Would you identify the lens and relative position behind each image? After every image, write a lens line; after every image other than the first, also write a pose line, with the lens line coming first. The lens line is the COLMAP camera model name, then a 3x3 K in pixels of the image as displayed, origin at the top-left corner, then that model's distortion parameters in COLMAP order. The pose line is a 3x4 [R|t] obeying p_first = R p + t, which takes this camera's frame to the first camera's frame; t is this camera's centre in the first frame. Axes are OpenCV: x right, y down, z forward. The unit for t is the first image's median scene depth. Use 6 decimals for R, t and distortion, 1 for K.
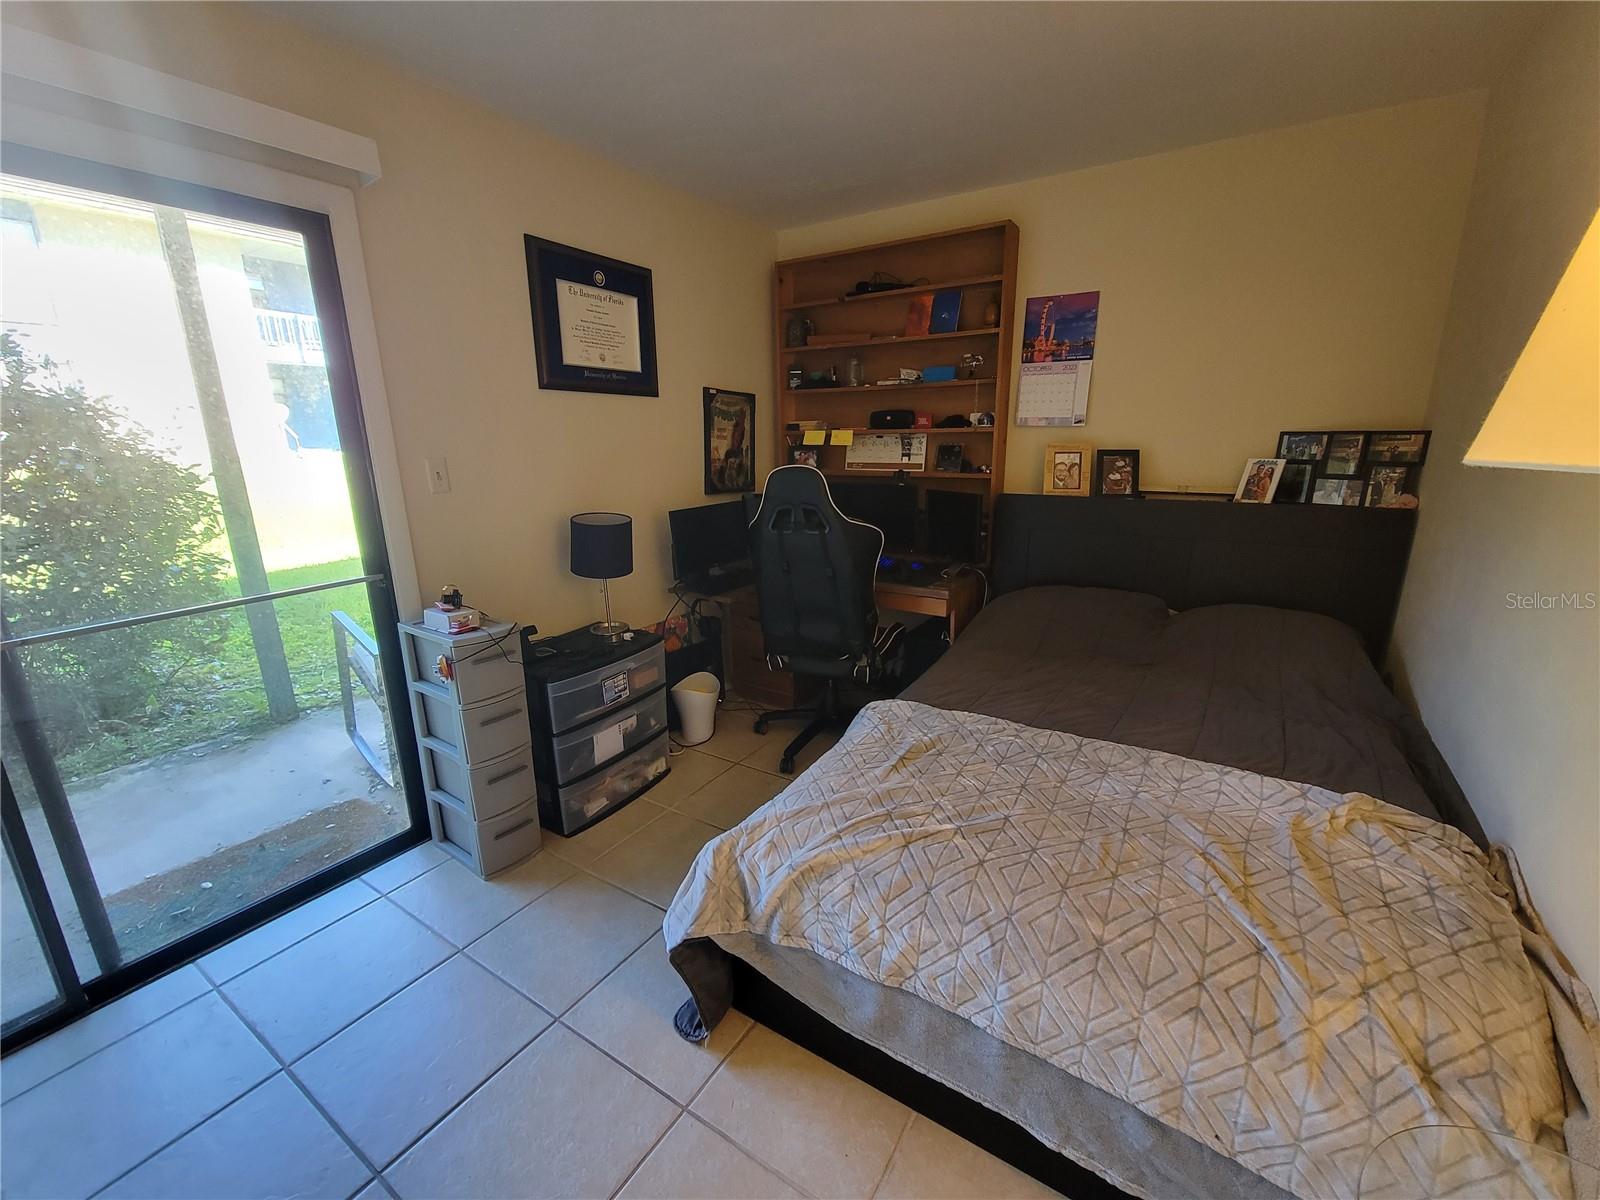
lens RADIAL K [[653.2, 0, 799.3], [0, 653.2, 607.4], [0, 0, 1]] dist [-0.003873, 0.000023]
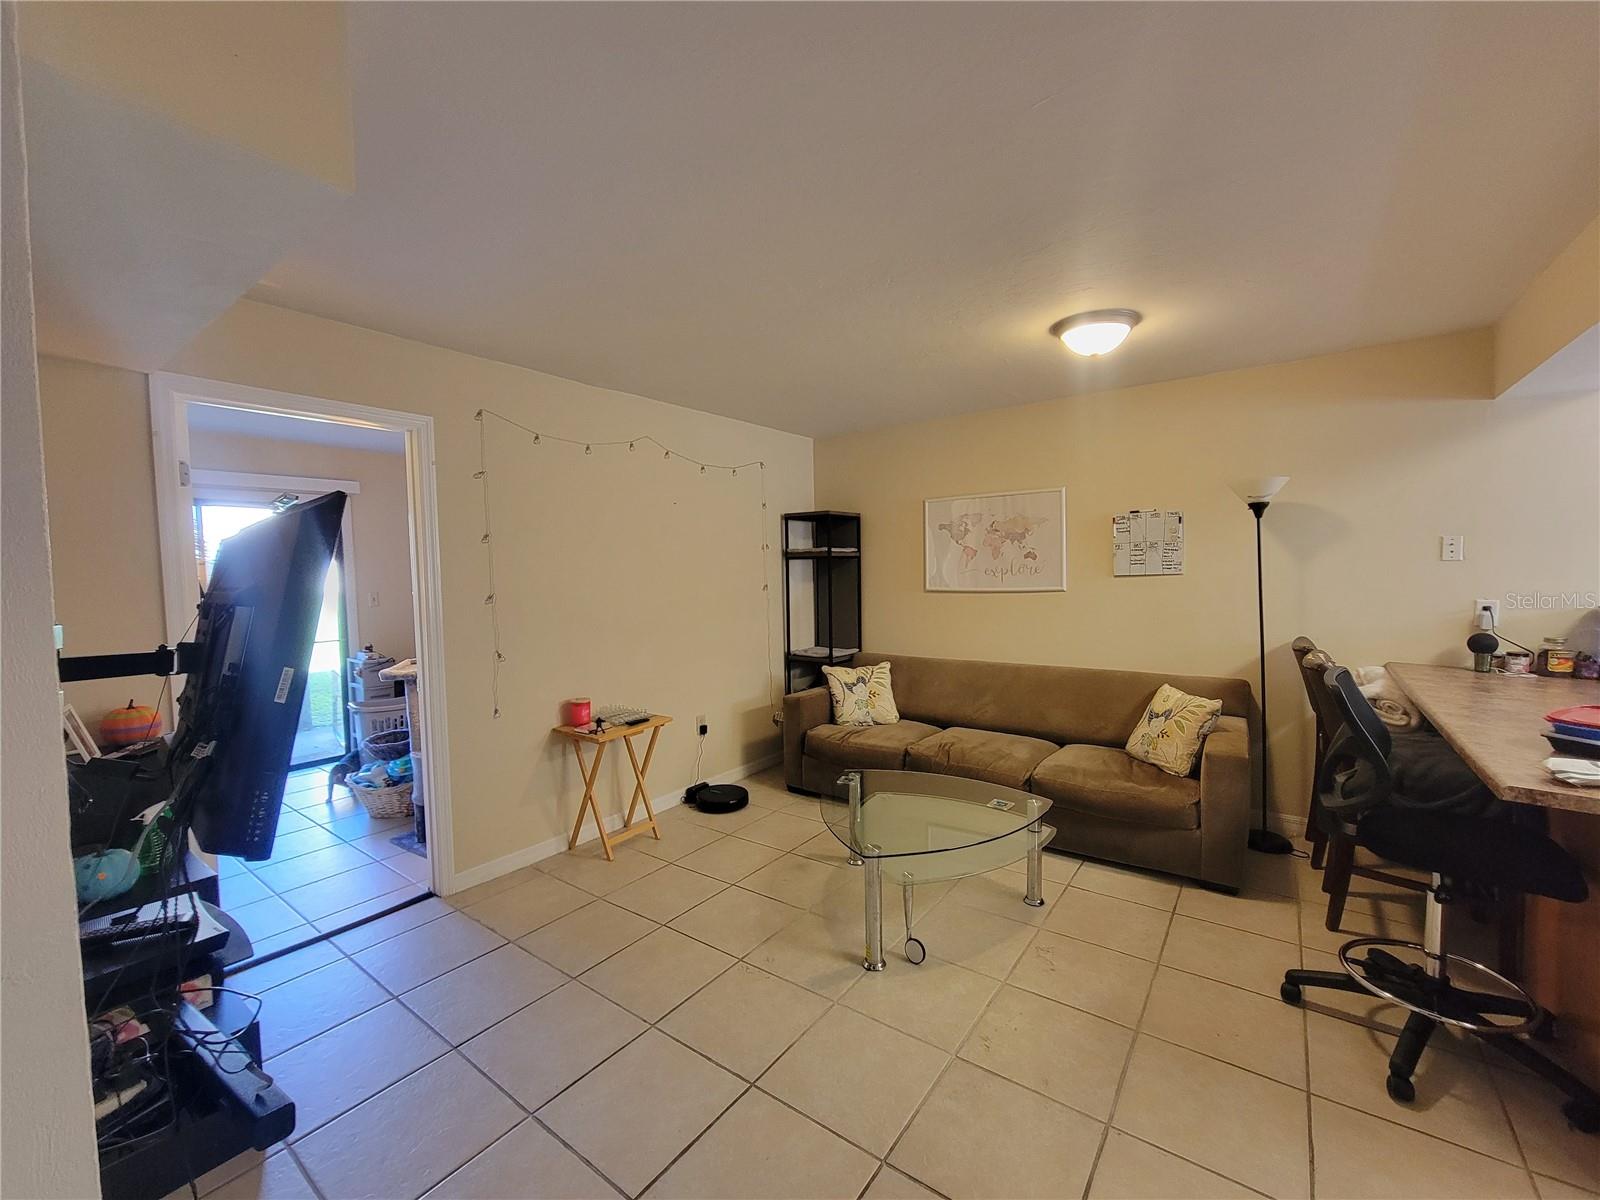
lens RADIAL K [[653.2, 0, 806.2], [0, 653.2, 602.7], [0, 0, 1]] dist [-0.003873, 0.000023]
pose [[0.997036, -0.008876, -0.076421, 1.170168], [-0.007116, 0.978426, -0.206473, 0.283443], [0.076605, 0.206405, 0.975463, -1.182633]]
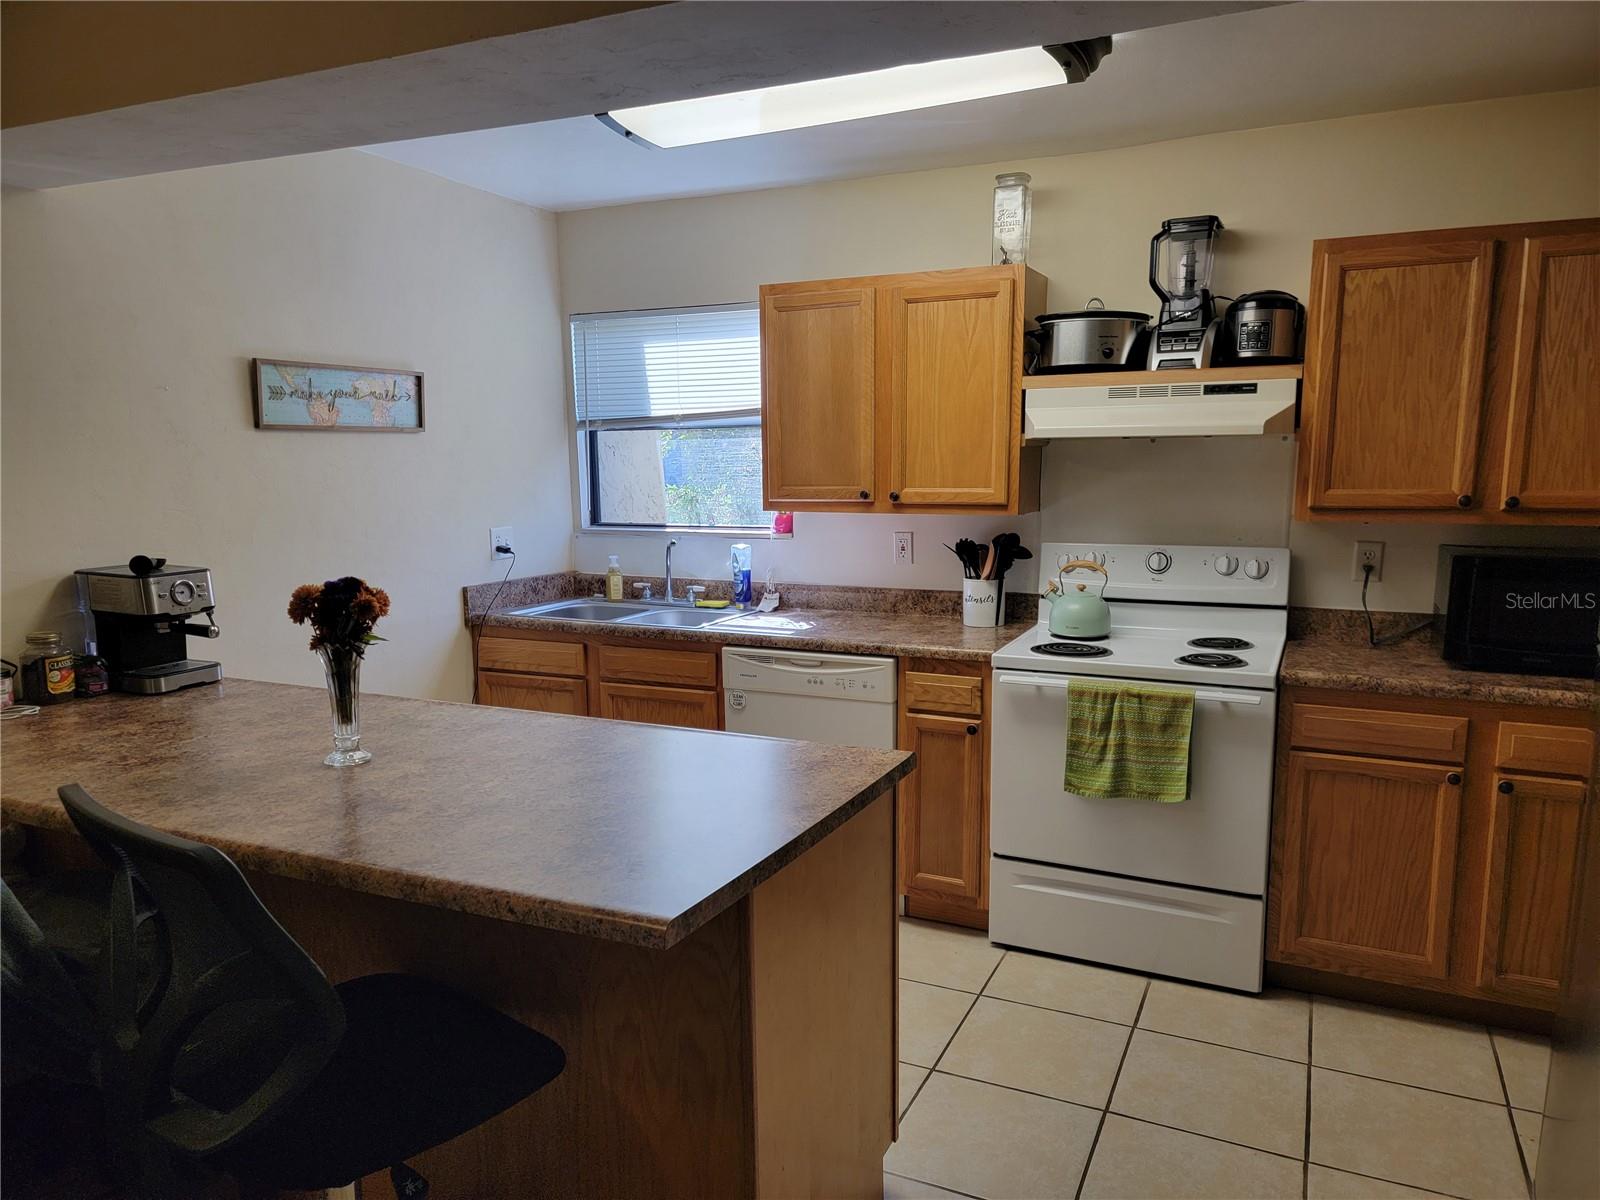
lens RADIAL K [[1107.3, 0, 800.0], [0, 1107.3, 627.1], [0, 0, 1]] dist [0.078626, -0.063021]
pose [[-0.119774, -0.144377, 0.982247, 1.213776], [0.262687, 0.949500, 0.171595, 0.098082], [-0.957418, 0.278576, -0.075799, -0.588880]]
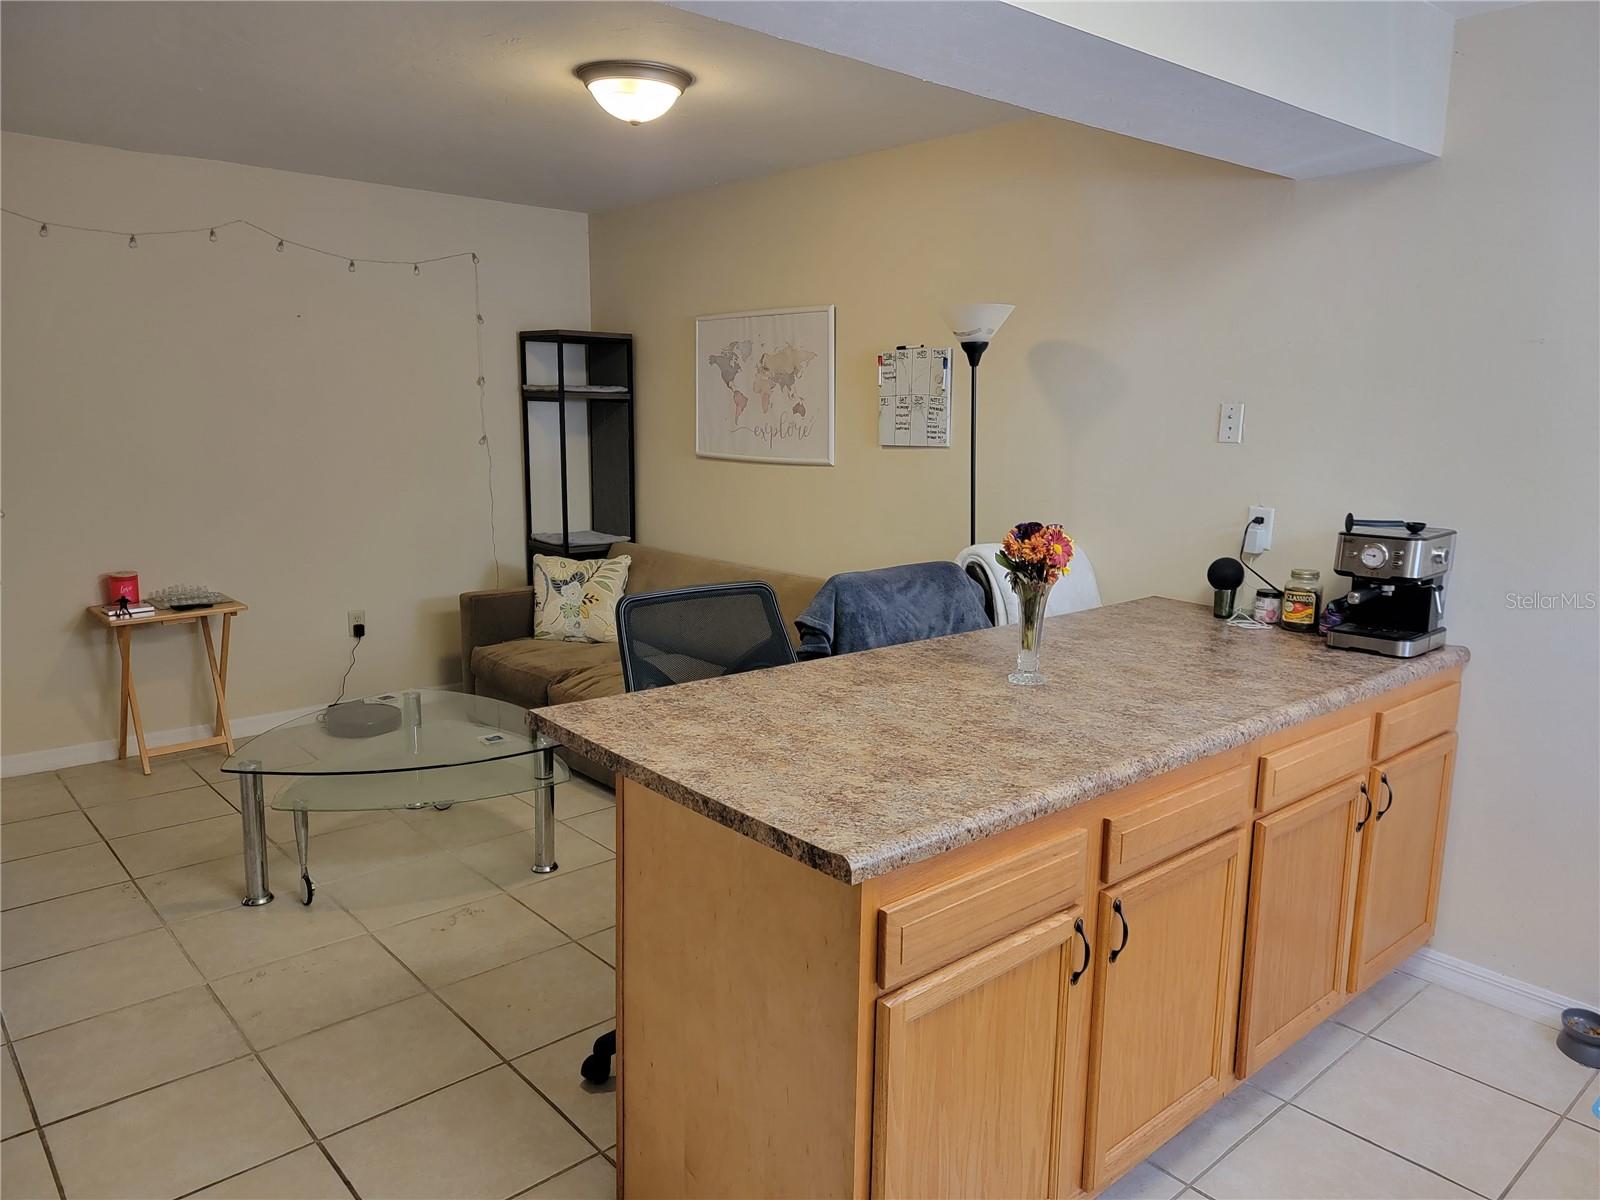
lens RADIAL K [[1107.3, 0, 811.4], [0, 1107.3, 598.1], [0, 0, 1]] dist [0.078626, -0.063021]
pose [[0.959306, 0.069799, -0.273605, 2.201289], [-0.093805, 0.992713, -0.075645, 0.277585], [0.266331, 0.098232, 0.958863, -1.314673]]
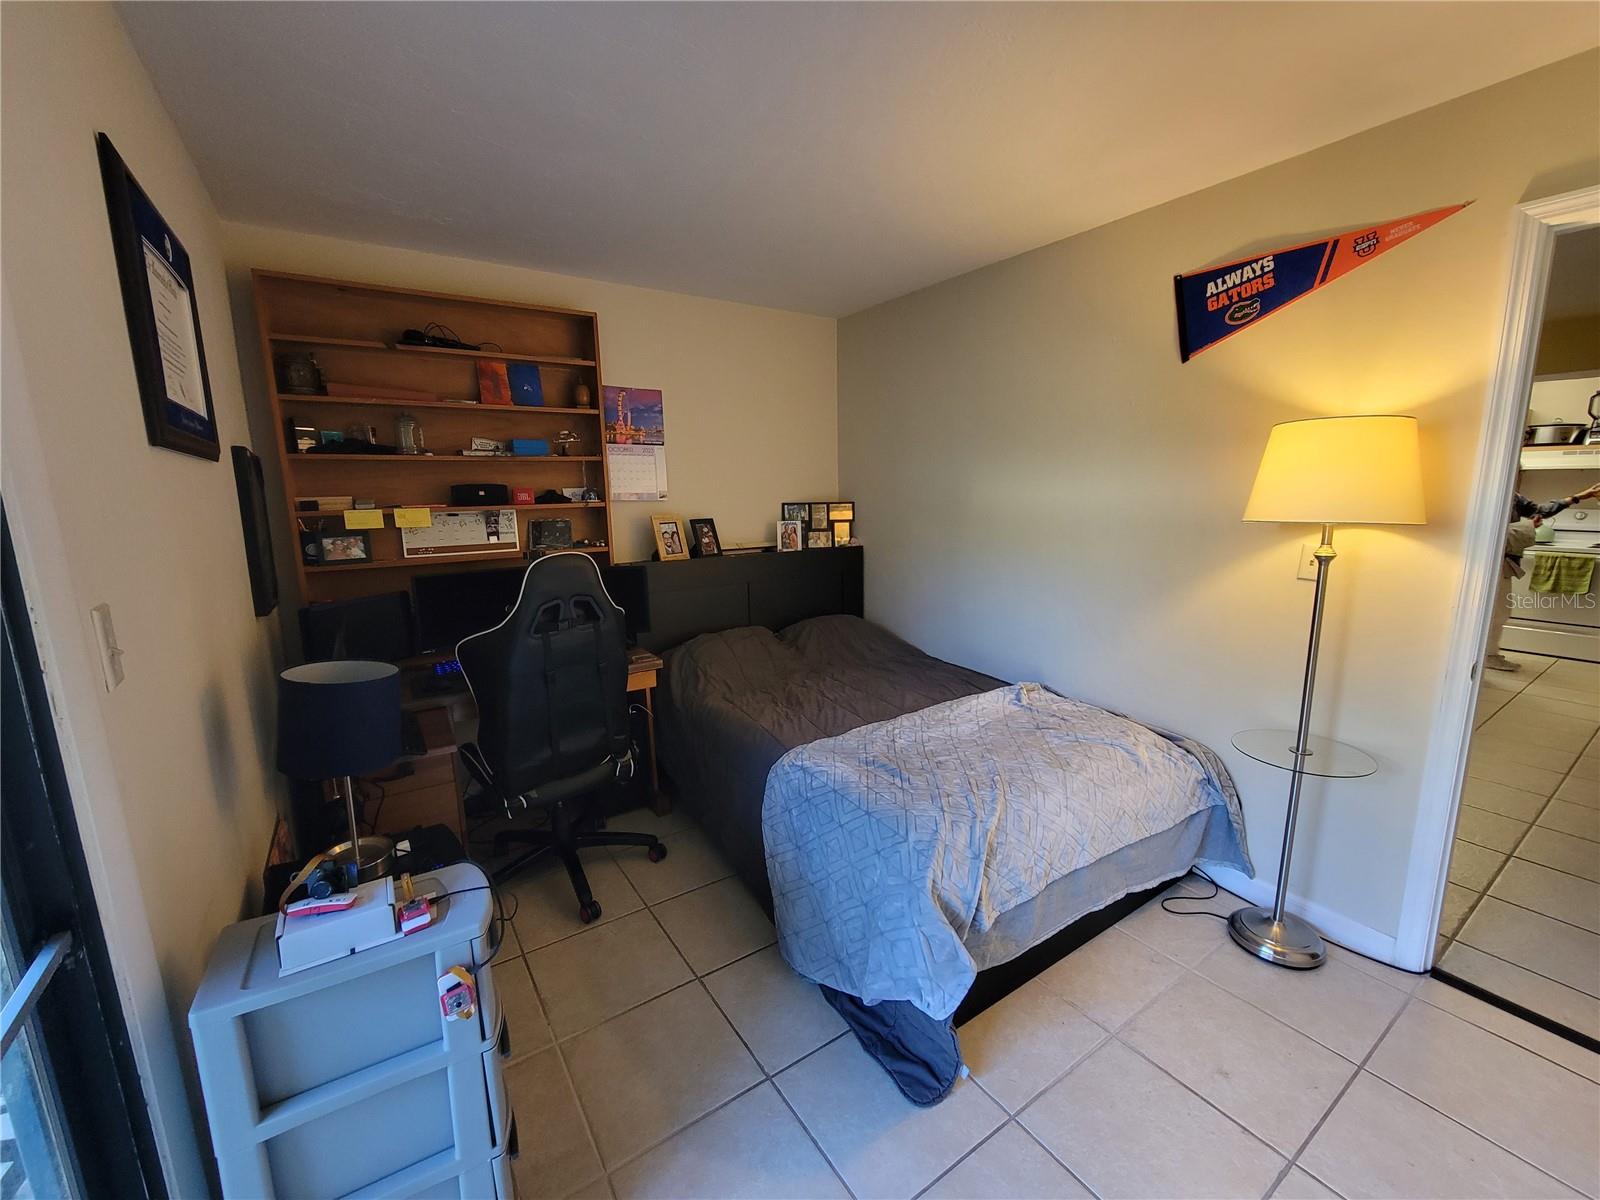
lens RADIAL K [[653.2, 0, 819.9], [0, 653.2, 602.1], [0, 0, 1]] dist [-0.003873, 0.000023]
pose [[0.390324, -0.155101, 0.907519, -0.540894], [0.244505, 0.967775, 0.060238, -0.103672], [-0.887617, 0.198381, 0.415669, 0.303024]]
